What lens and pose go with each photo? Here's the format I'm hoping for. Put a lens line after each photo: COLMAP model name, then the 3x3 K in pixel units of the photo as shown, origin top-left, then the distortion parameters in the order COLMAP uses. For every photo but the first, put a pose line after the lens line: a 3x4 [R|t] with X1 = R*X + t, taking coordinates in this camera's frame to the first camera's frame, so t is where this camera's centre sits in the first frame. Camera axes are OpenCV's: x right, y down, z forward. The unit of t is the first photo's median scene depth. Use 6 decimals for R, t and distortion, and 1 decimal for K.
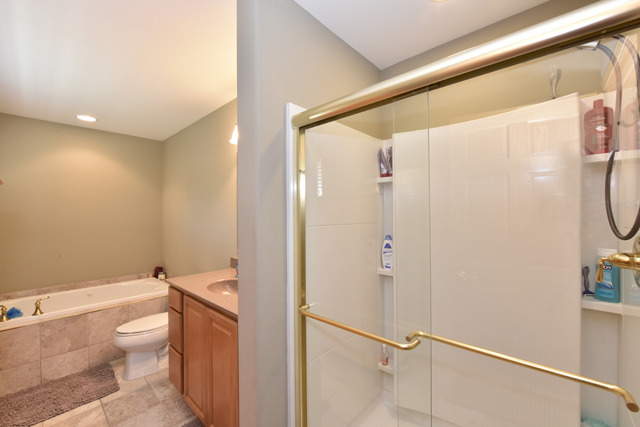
lens RADIAL K [[266.6, 0, 321.1], [0, 266.6, 213.9], [0, 0, 1]] dist [-0.001078, 0.000485]
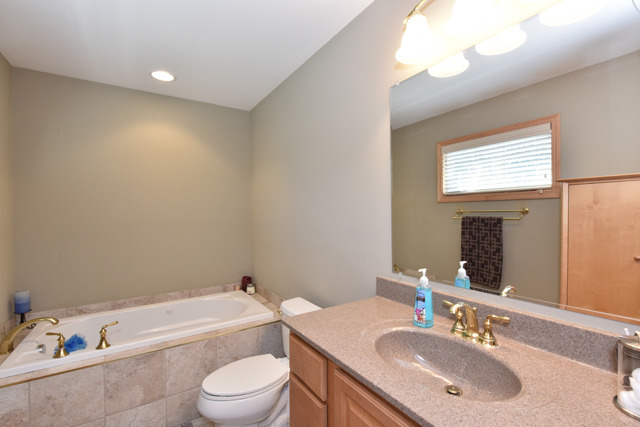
lens RADIAL K [[285.6, 0, 319.6], [0, 285.6, 215.2], [0, 0, 1]] dist [0.010153, -0.000071]
pose [[0.970522, -0.002324, -0.241003, -0.310274], [0.004536, 0.999953, 0.008624, 0.025794], [0.240972, -0.009463, 0.970486, 0.382016]]
